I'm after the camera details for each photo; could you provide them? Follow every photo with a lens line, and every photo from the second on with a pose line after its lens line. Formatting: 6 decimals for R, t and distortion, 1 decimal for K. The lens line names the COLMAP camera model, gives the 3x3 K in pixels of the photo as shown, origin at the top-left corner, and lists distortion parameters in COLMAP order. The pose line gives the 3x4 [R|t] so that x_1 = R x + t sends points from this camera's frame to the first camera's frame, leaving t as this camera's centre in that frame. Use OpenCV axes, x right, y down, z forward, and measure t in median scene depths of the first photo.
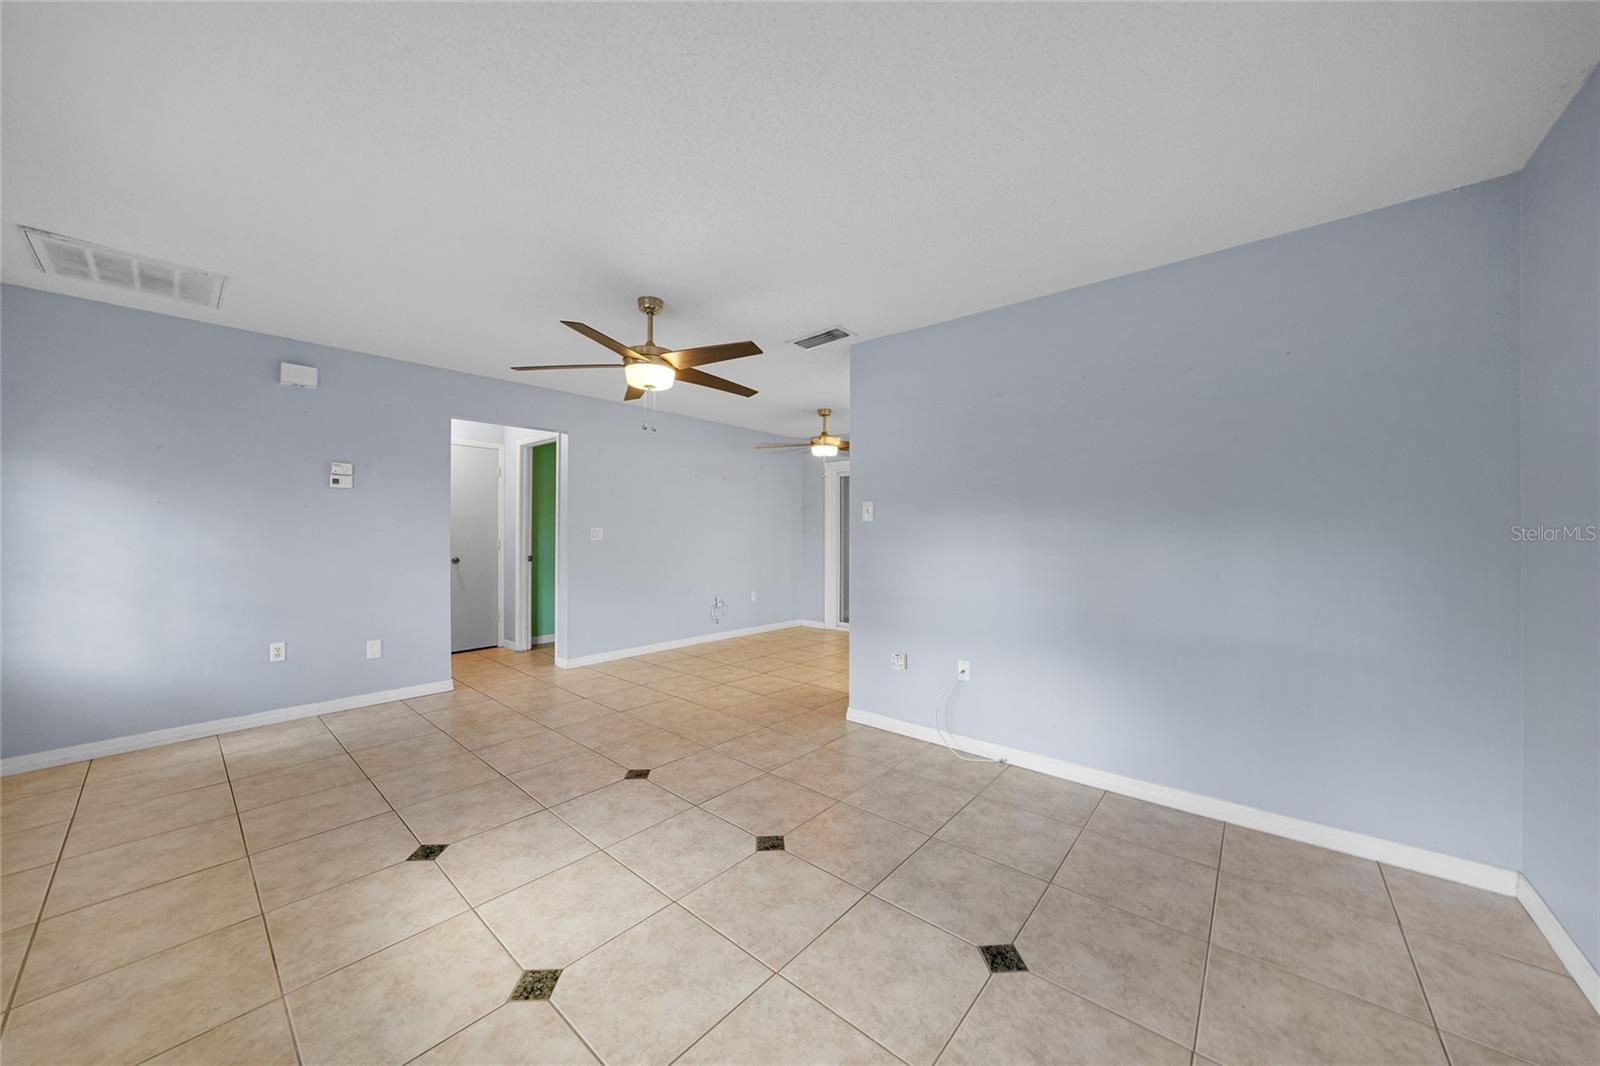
lens RADIAL K [[572.2, 0, 800.0], [0, 572.2, 533.0], [0, 0, 1]] dist [-0.025545, 0.007189]
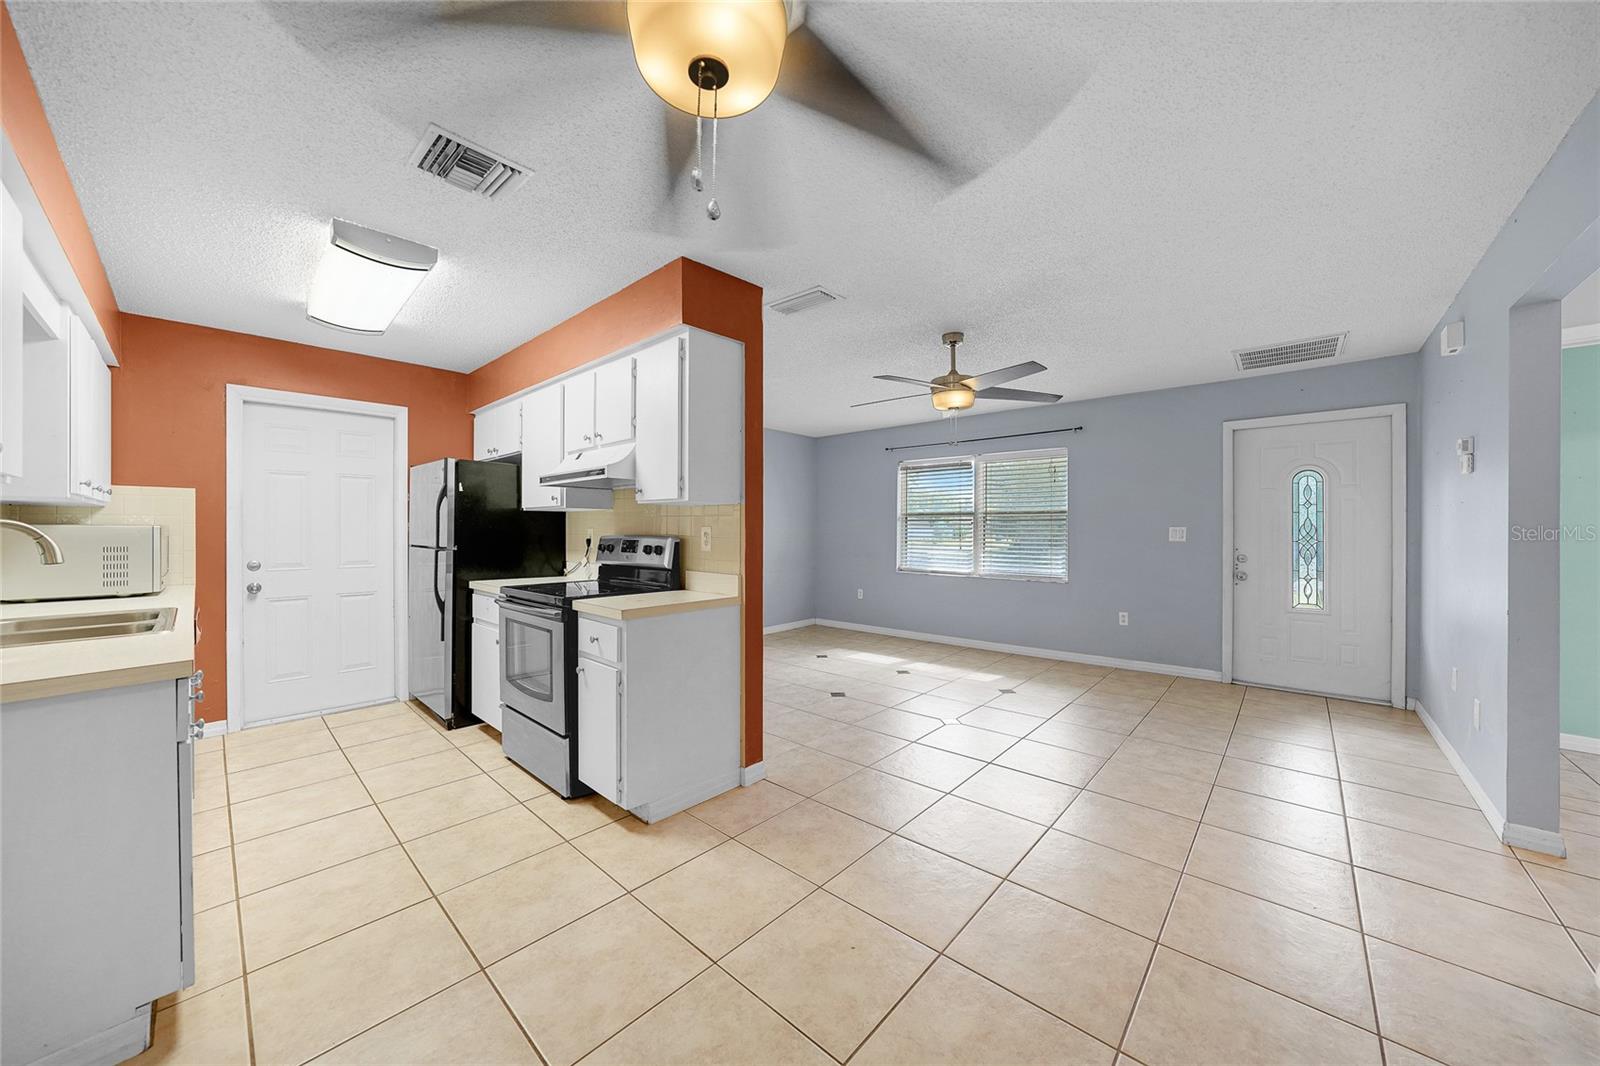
lens RADIAL K [[551.2, 0, 807.5], [0, 551.2, 529.7], [0, 0, 1]] dist [-0.035182, 0.005885]
pose [[-0.999952, -0.002328, 0.009465, 0.026048], [-0.002309, 0.999995, 0.002066, -0.010785], [-0.009470, 0.002044, -0.999953, 2.138441]]
